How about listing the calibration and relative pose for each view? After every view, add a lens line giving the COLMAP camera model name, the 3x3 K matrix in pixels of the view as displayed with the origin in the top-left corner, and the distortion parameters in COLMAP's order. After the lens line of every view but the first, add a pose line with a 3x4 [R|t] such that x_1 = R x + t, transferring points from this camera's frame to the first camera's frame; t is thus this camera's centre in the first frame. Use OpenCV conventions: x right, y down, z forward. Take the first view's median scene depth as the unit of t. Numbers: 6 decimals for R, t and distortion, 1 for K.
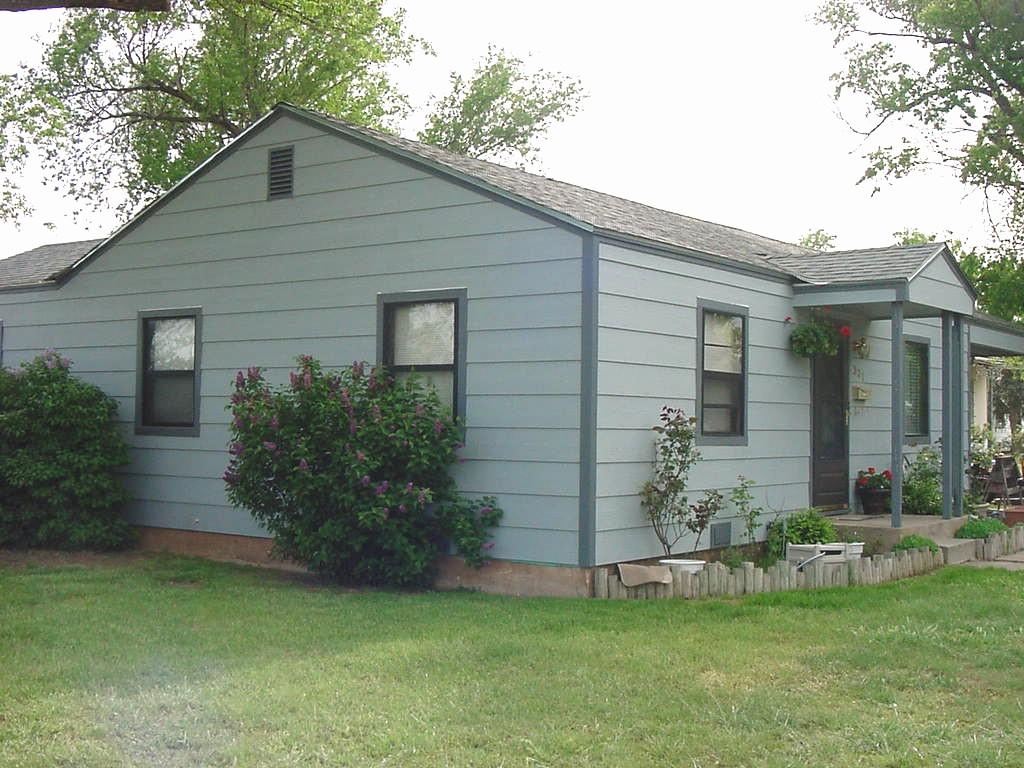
lens RADIAL K [[1331.3, 0, 511.2], [0, 1331.3, 382.3], [0, 0, 1]] dist [-0.196504, 0.000000]
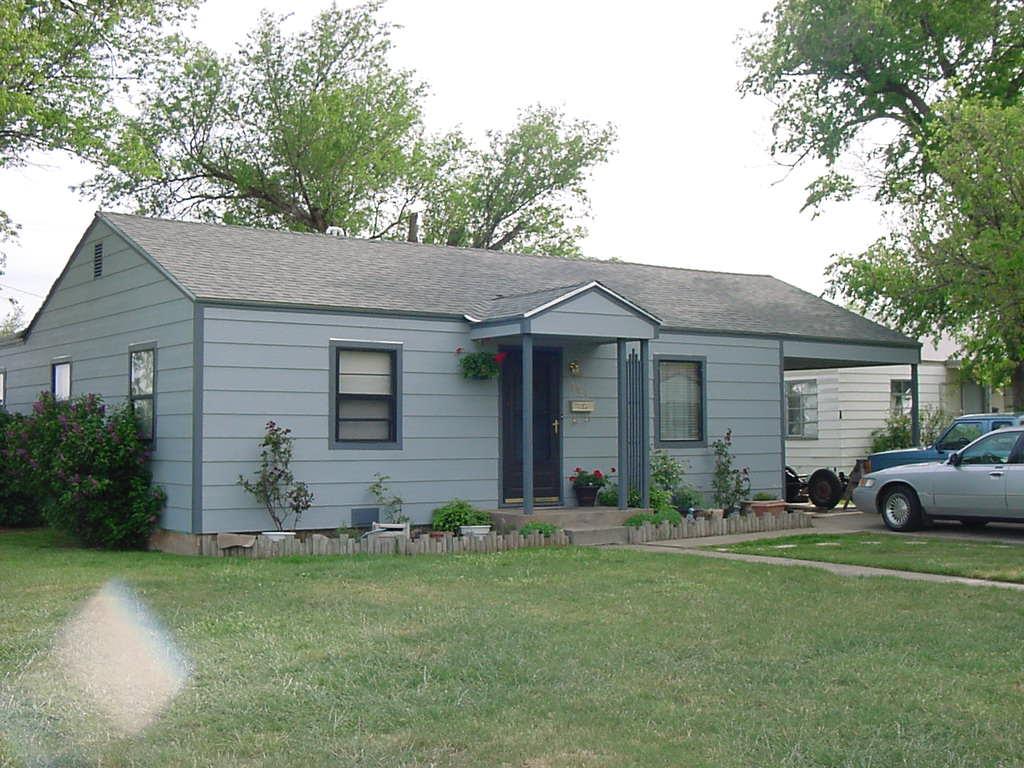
lens RADIAL K [[1331.3, 0, 514.6], [0, 1331.3, 388.8], [0, 0, 1]] dist [-0.196504, 0.000000]
pose [[0.965312, -0.024890, -0.259909, 0.629820], [0.023126, 0.999684, -0.009842, 0.003665], [0.260072, 0.003490, 0.965583, -0.232365]]
